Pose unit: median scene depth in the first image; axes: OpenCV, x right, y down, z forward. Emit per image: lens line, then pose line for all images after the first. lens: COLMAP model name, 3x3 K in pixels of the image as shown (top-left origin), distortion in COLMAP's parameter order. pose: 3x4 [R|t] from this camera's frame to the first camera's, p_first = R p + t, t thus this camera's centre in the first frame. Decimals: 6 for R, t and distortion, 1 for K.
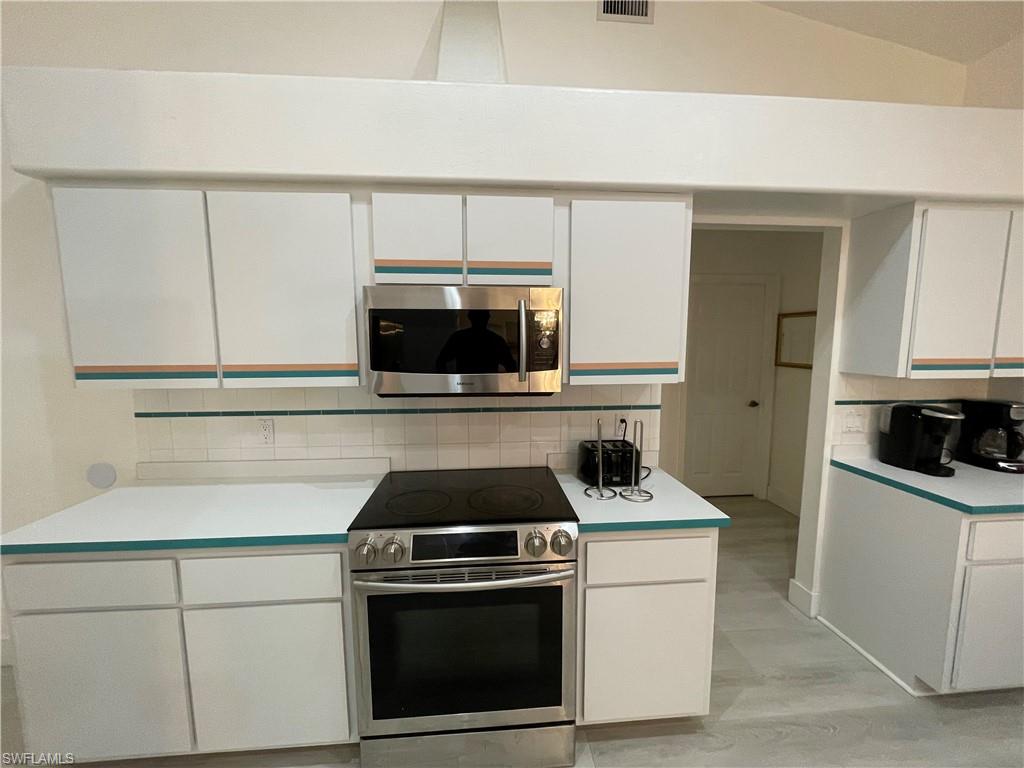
lens RADIAL K [[411.9, 0, 511.5], [0, 411.9, 383.2], [0, 0, 1]] dist [-0.001530, -0.000511]
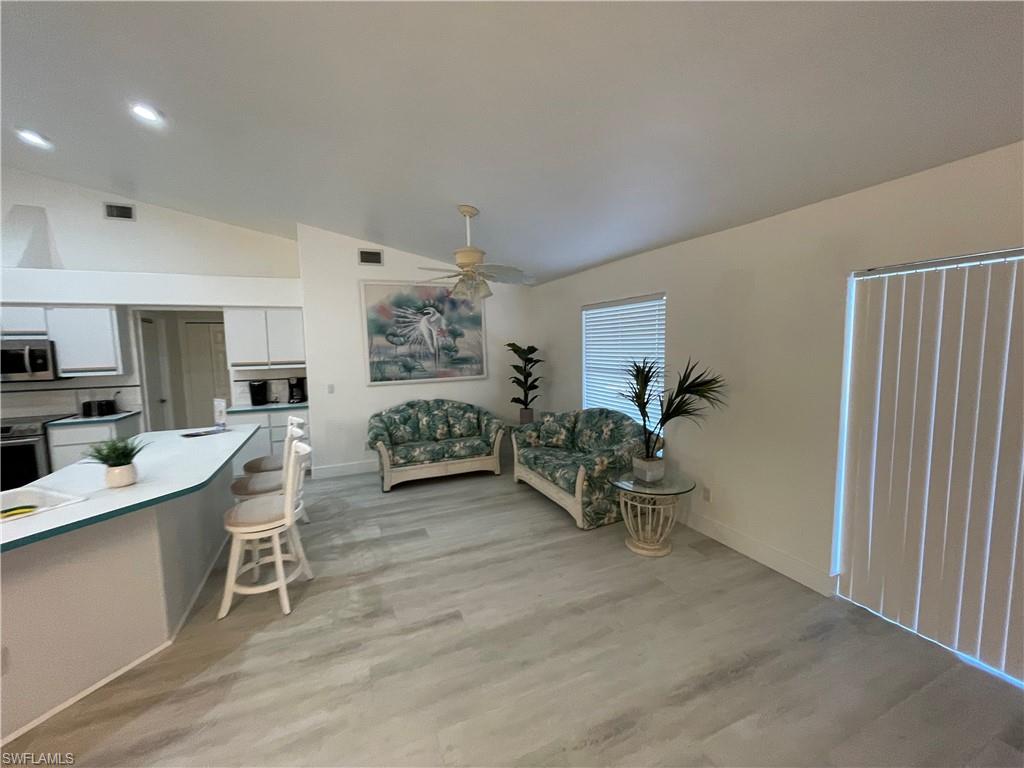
lens RADIAL K [[411.9, 0, 511.5], [0, 411.9, 383.2], [0, 0, 1]] dist [-0.001530, -0.000511]
pose [[0.944769, -0.044949, 0.324640, 2.096698], [0.050848, 0.998659, -0.009706, 0.226285], [-0.323769, 0.025677, 0.945788, -2.516197]]
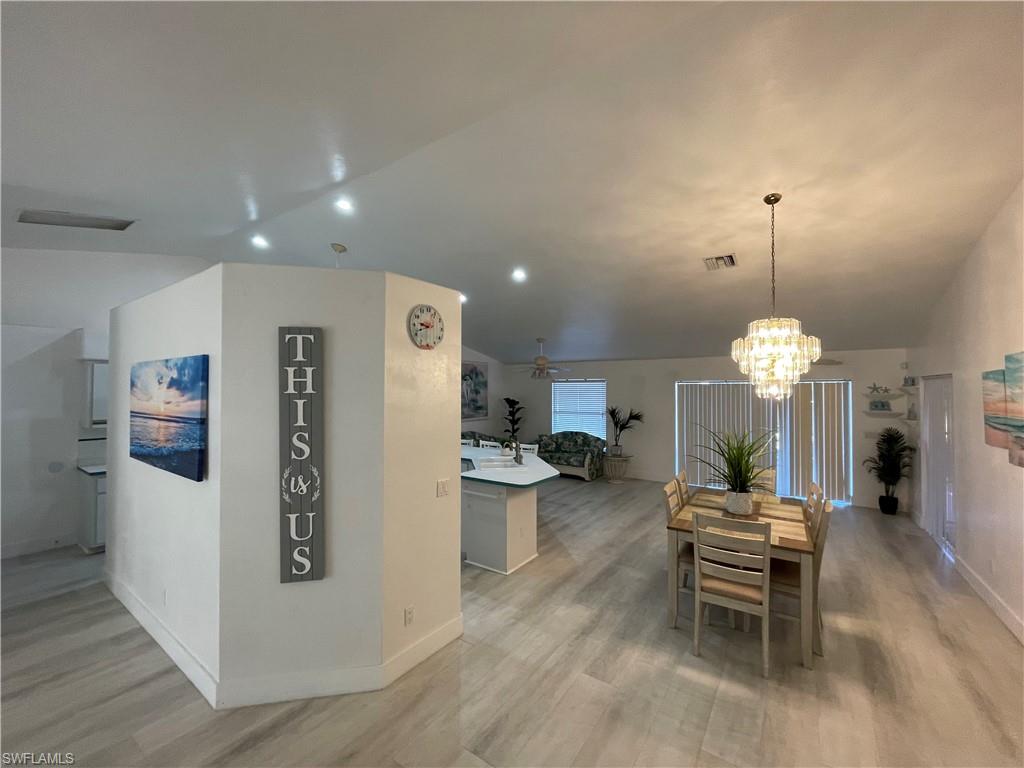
lens RADIAL K [[409.6, 0, 511.4], [0, 409.6, 385.8], [0, 0, 1]] dist [-0.001561, 0.000128]
pose [[0.641335, 0.015399, 0.767106, -1.363622], [0.075811, 0.993634, -0.083329, 0.185804], [-0.763506, 0.111597, 0.636085, -3.150826]]
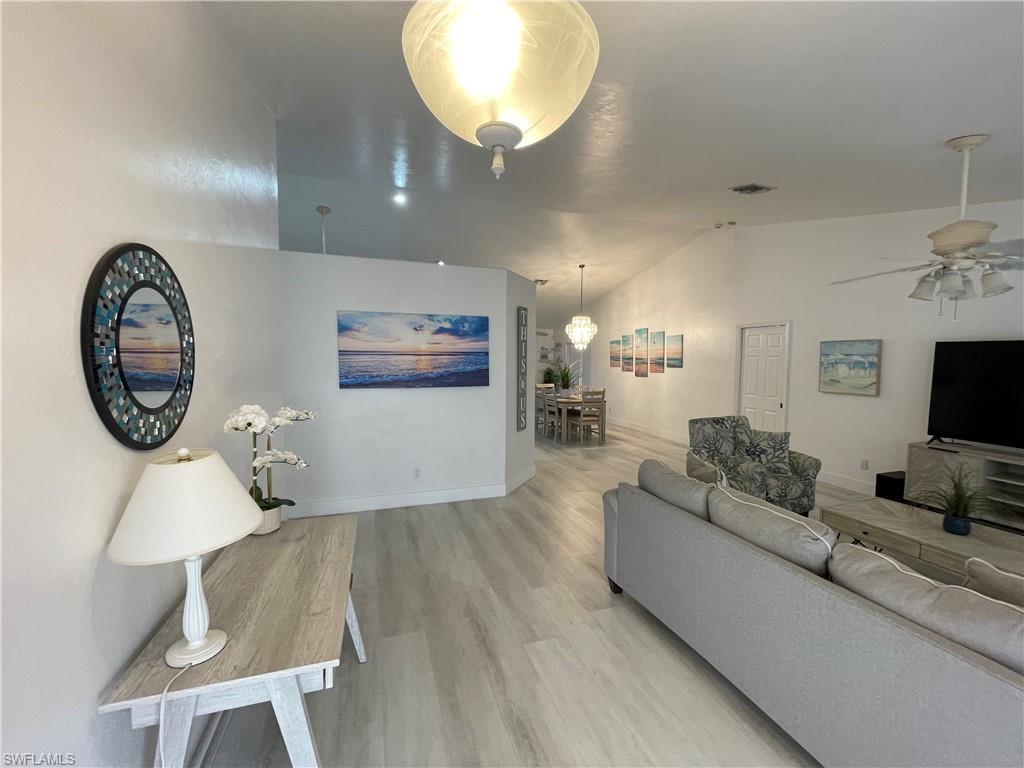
lens RADIAL K [[411.9, 0, 511.5], [0, 411.9, 383.2], [0, 0, 1]] dist [-0.001530, -0.000511]
pose [[-0.245983, -0.059246, 0.967462, -3.678504], [0.096181, 0.991712, 0.085186, 0.080575], [-0.964490, 0.114005, -0.238246, -0.768296]]
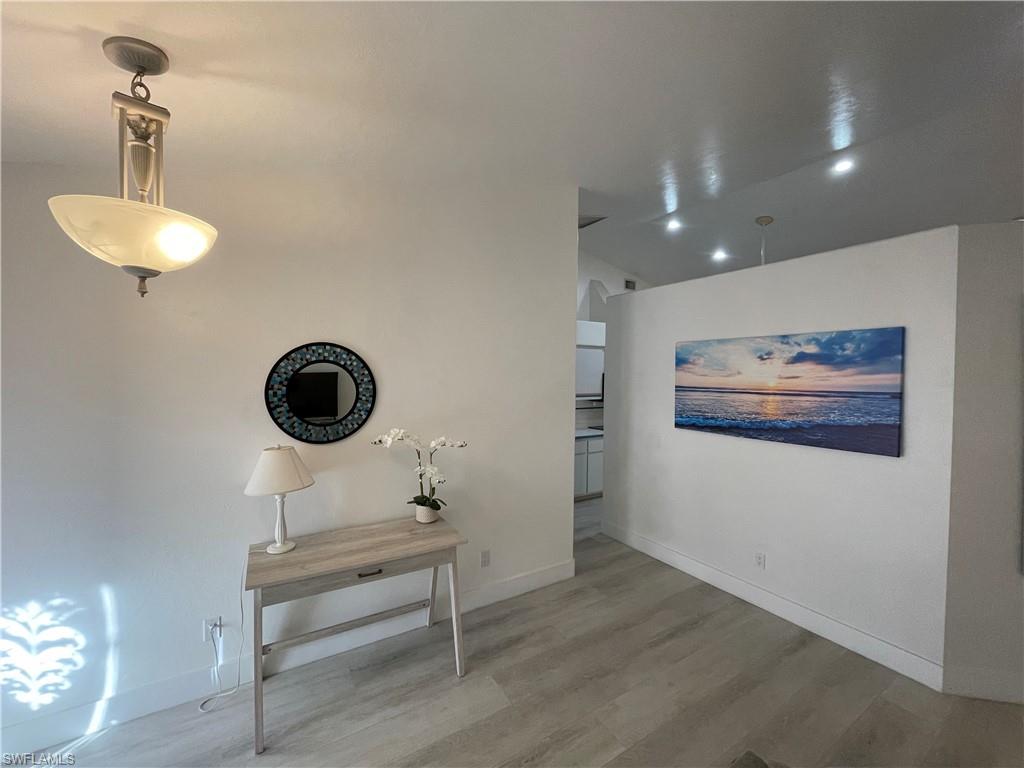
lens RADIAL K [[409.6, 0, 511.4], [0, 409.6, 385.8], [0, 0, 1]] dist [-0.001561, 0.000128]
pose [[0.890131, -0.000274, 0.455704, -2.836797], [0.035624, 0.996981, -0.068985, 0.118638], [-0.454310, 0.077640, 0.887454, -1.968169]]
